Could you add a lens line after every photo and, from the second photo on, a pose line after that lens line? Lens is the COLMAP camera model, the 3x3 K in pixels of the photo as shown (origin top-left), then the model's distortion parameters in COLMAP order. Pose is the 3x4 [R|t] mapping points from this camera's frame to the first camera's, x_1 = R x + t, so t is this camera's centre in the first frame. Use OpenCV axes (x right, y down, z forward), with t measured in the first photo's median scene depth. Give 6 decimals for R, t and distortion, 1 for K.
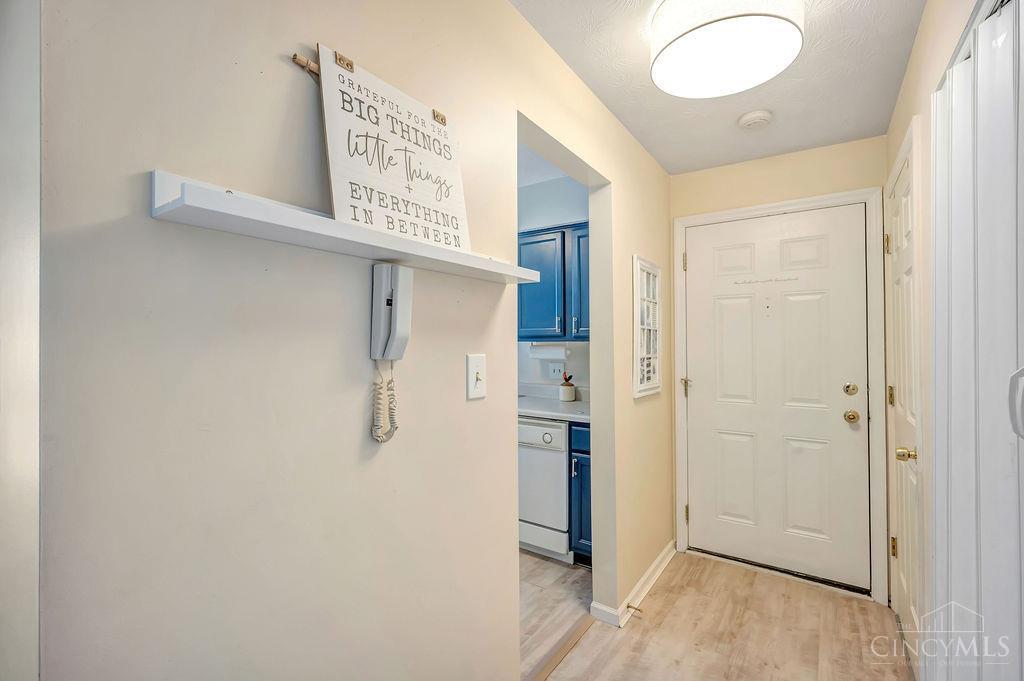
lens RADIAL K [[449.6, 0, 509.5], [0, 449.6, 343.1], [0, 0, 1]] dist [-0.011409, 0.000025]
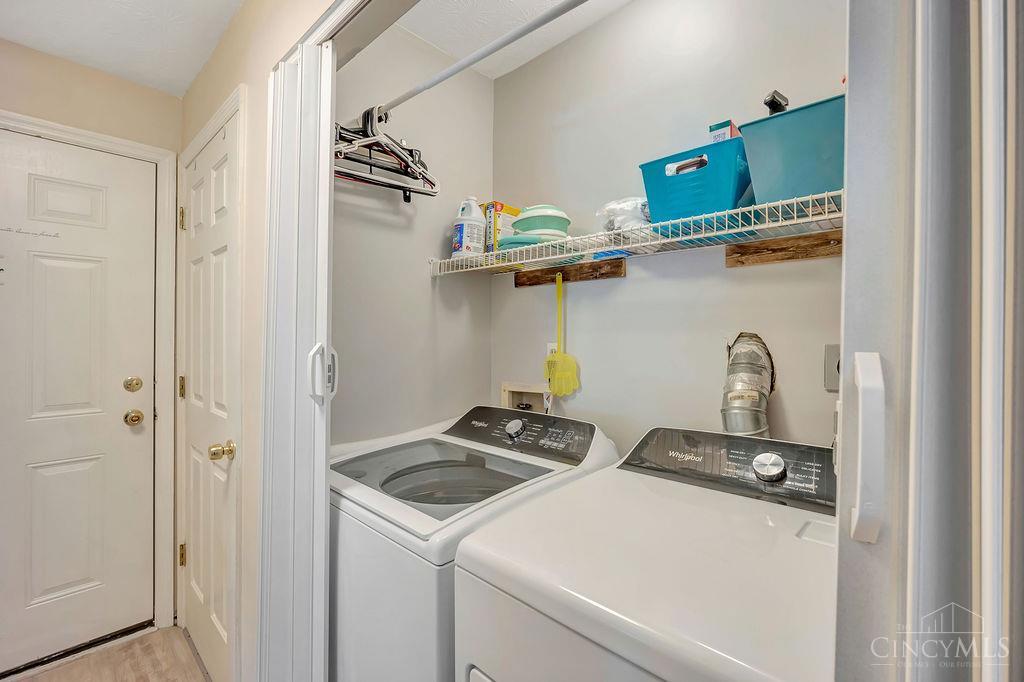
lens RADIAL K [[441.1, 0, 498.3], [0, 441.1, 328.3], [0, 0, 1]] dist [-0.000281, -0.000188]
pose [[0.141724, 0.016970, 0.989761, 0.062454], [-0.014185, 0.999785, -0.015111, 0.004051], [-0.989805, -0.011898, 0.141934, 0.240516]]
